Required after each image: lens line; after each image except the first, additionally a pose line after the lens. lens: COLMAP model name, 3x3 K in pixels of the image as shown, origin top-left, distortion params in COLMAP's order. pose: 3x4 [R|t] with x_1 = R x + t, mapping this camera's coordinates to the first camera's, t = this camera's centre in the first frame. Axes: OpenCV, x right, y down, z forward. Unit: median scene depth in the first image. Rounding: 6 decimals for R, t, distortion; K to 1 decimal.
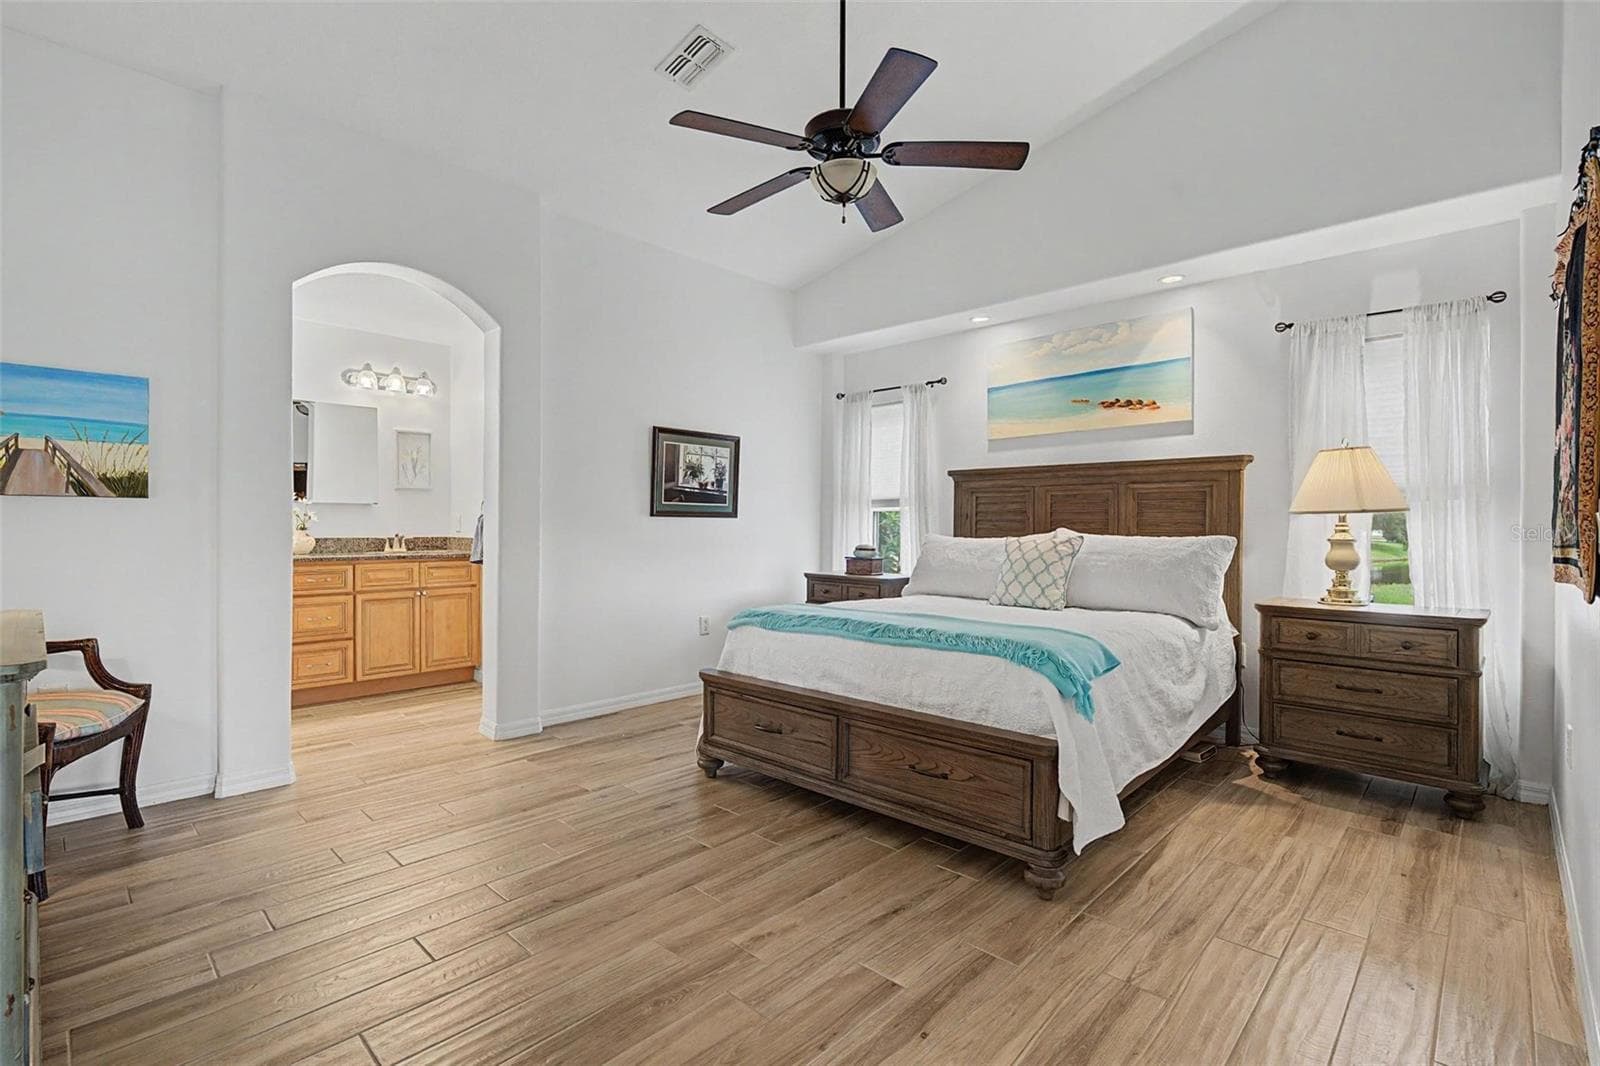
lens RADIAL K [[732.3, 0, 794.3], [0, 732.3, 526.2], [0, 0, 1]] dist [0.000994, 0.000863]
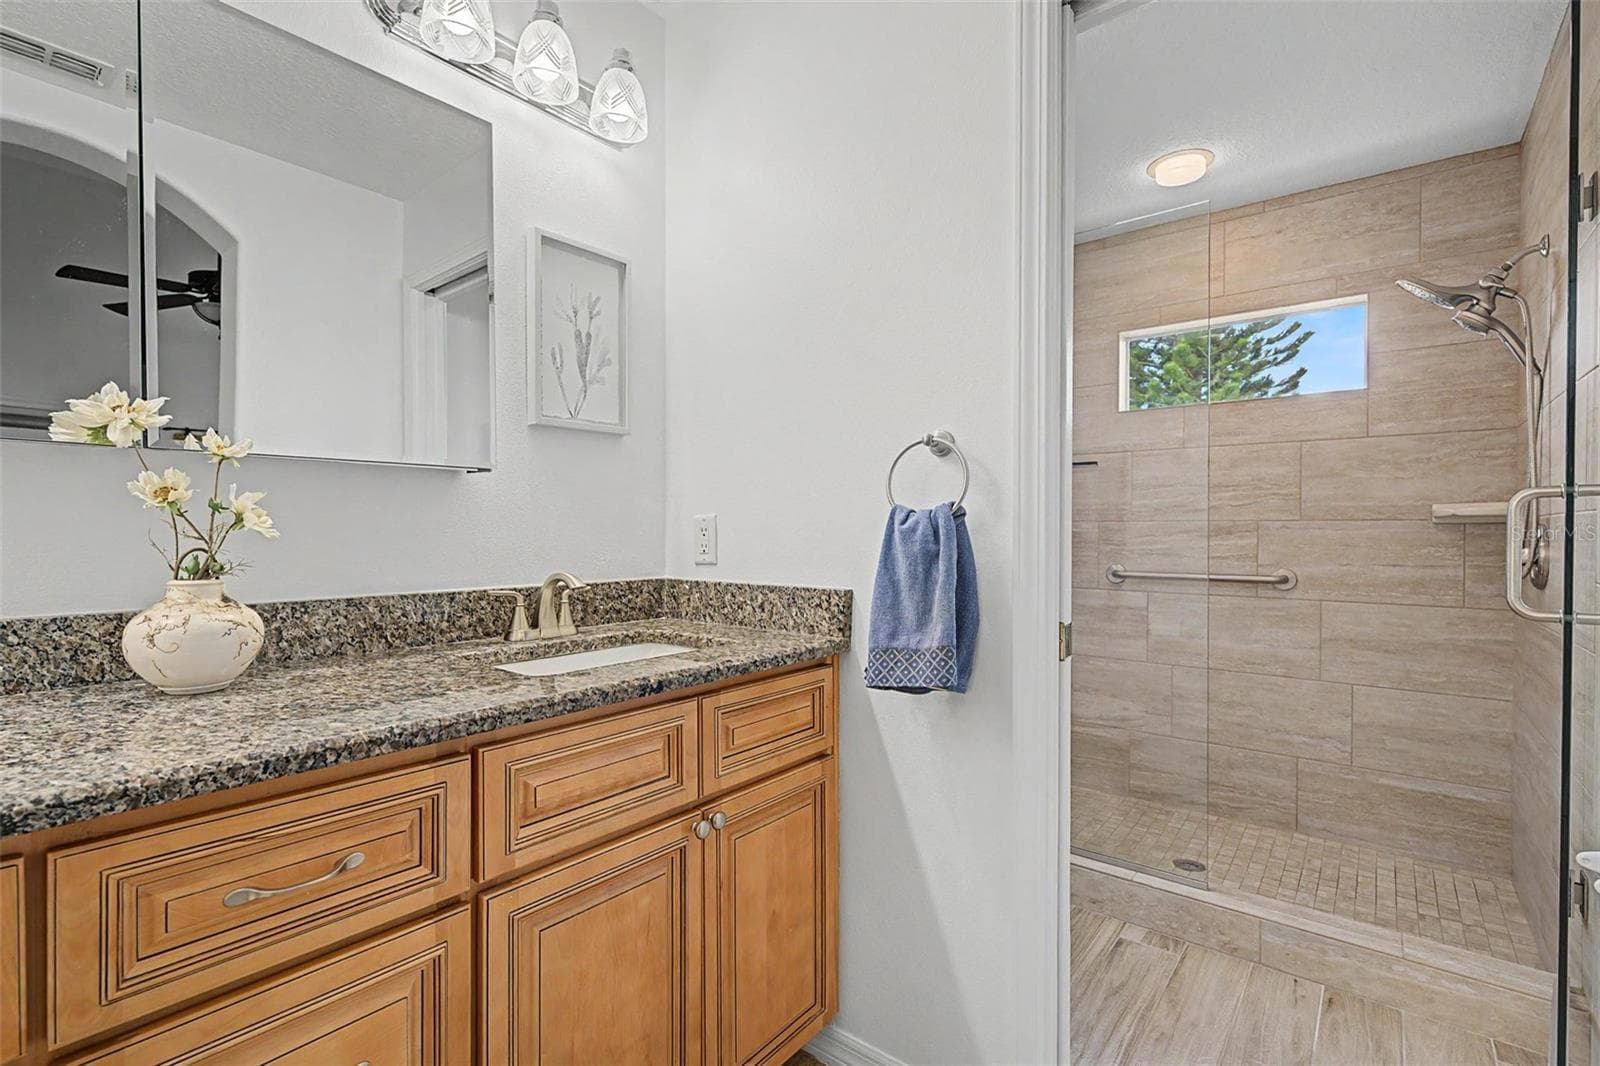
lens RADIAL K [[732.3, 0, 800.1], [0, 732.3, 537.4], [0, 0, 1]] dist [0.000994, 0.000863]
pose [[0.996451, 0.002656, 0.084139, -0.490238], [-0.003469, 0.999949, 0.009521, -0.008687], [-0.084109, -0.009779, 0.996409, 0.734502]]
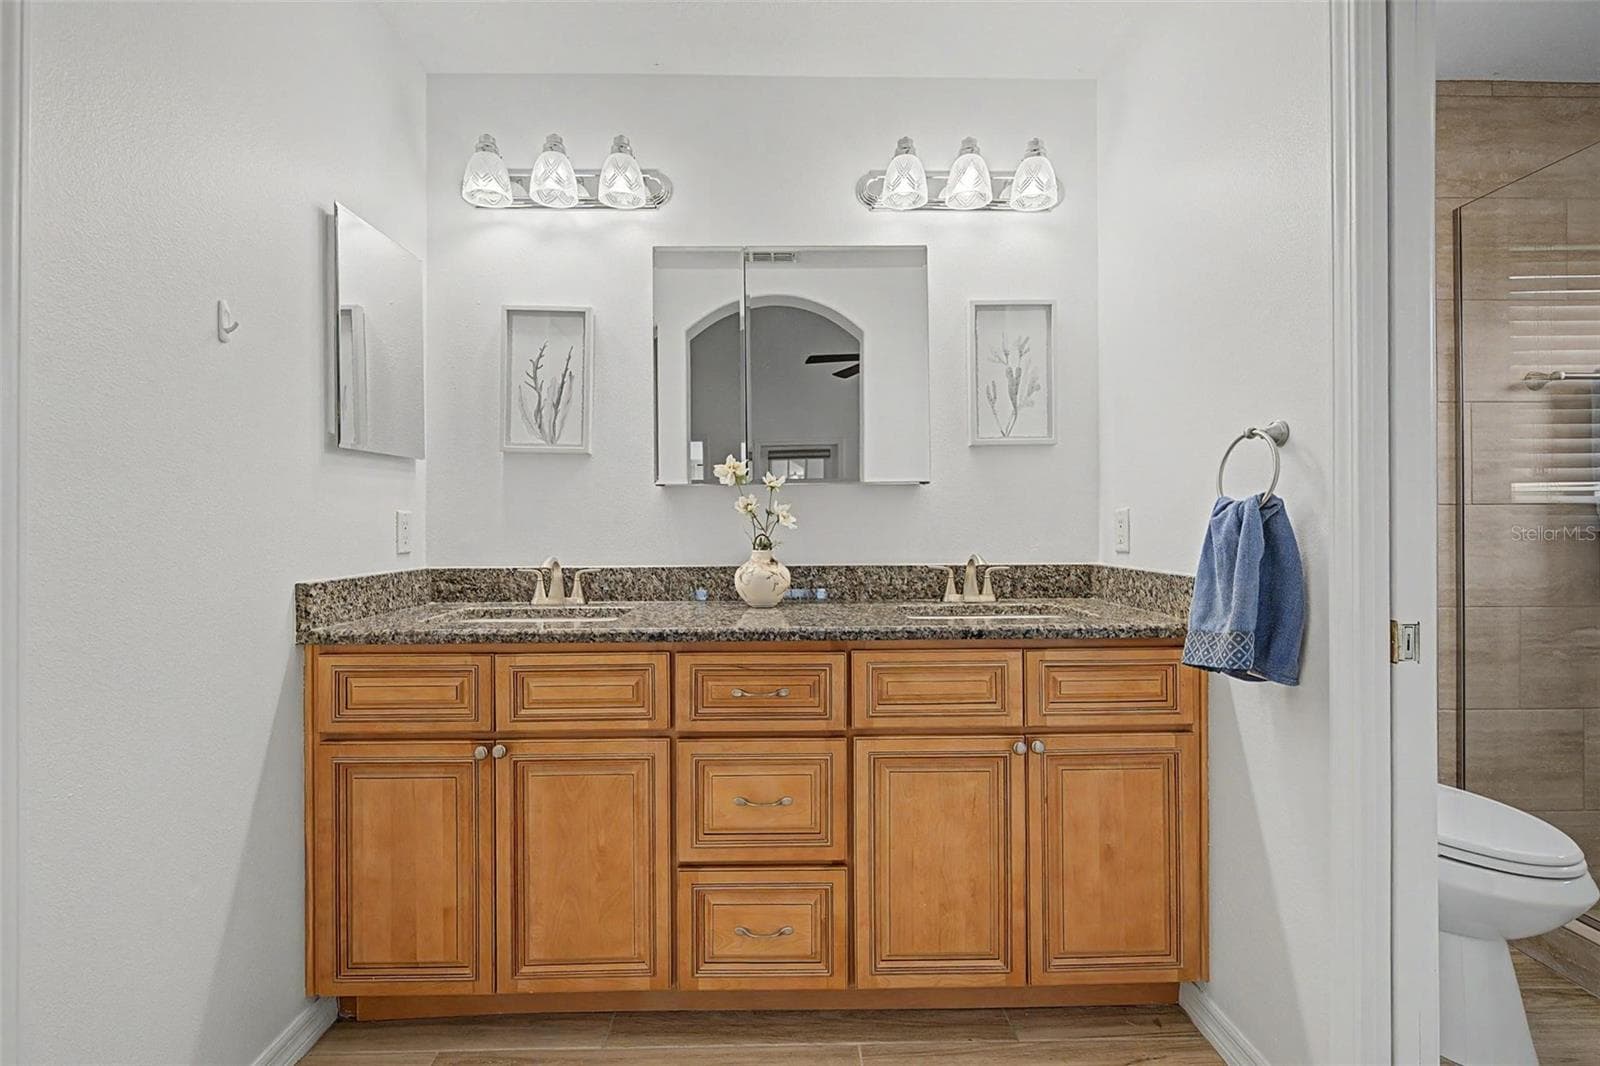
lens RADIAL K [[732.3, 0, 794.4], [0, 732.3, 530.9], [0, 0, 1]] dist [0.000994, 0.000863]
pose [[0.705631, 0.001605, -0.708578, -0.344476], [0.005178, 0.999959, 0.007422, -0.007871], [0.708561, -0.008906, 0.705594, 0.681962]]
